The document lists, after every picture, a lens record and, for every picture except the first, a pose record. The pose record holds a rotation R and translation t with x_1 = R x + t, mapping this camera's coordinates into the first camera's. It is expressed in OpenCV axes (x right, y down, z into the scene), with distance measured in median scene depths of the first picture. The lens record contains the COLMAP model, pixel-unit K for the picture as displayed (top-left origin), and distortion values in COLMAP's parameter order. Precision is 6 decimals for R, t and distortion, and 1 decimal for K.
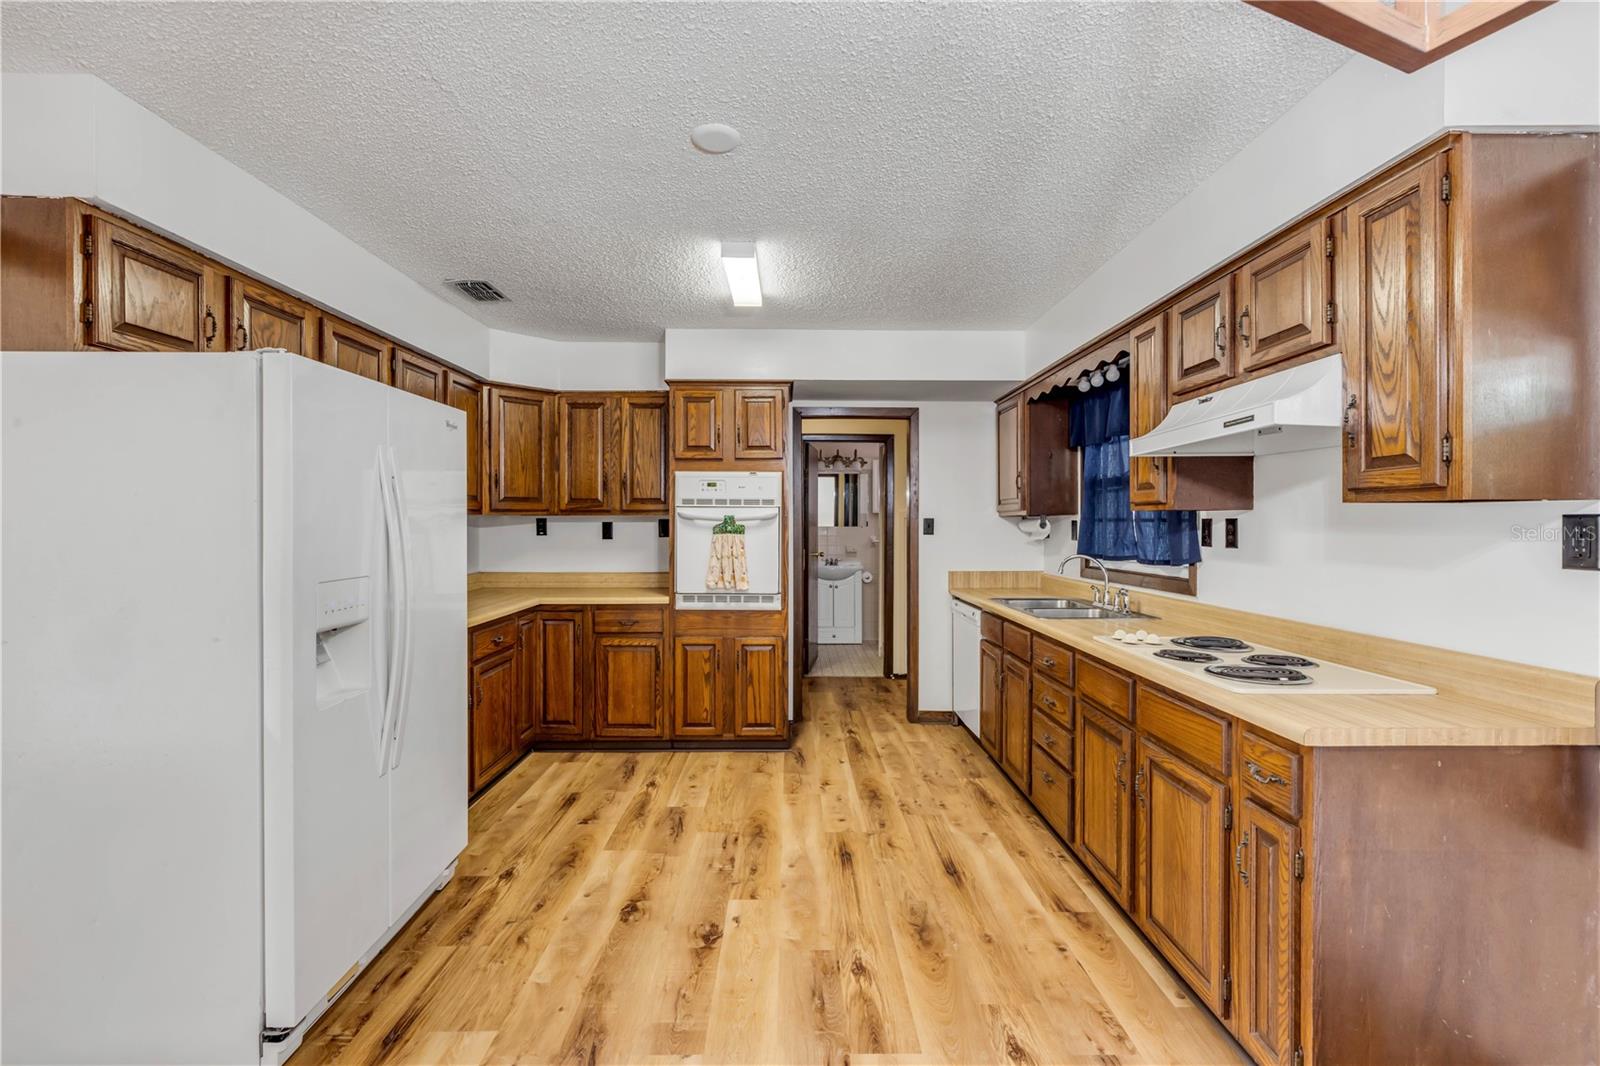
lens RADIAL K [[677.1, 0, 798.1], [0, 677.1, 519.8], [0, 0, 1]] dist [-0.001967, -0.000024]
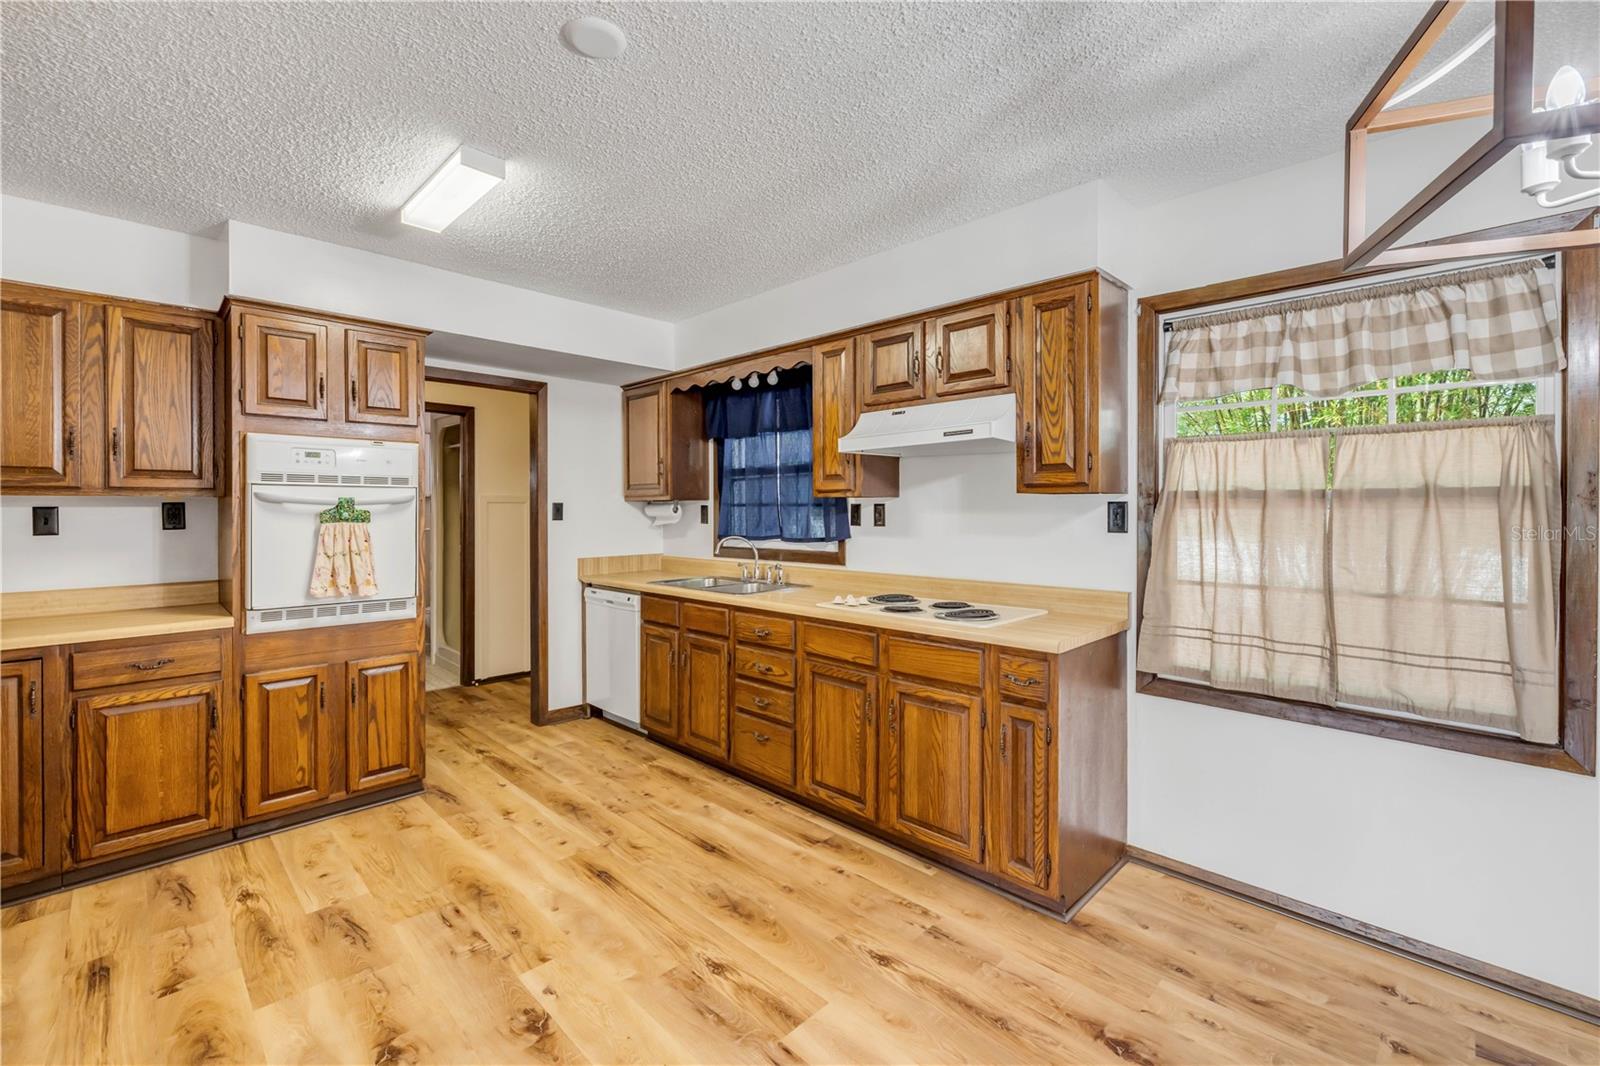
lens RADIAL K [[676.9, 0, 798.8], [0, 676.9, 508.1], [0, 0, 1]] dist [-0.001519, 0.000178]
pose [[0.710303, -0.000867, 0.703895, -0.287978], [-0.001608, 0.999995, 0.002854, 0.002209], [-0.703894, -0.003159, 0.710298, 0.132405]]
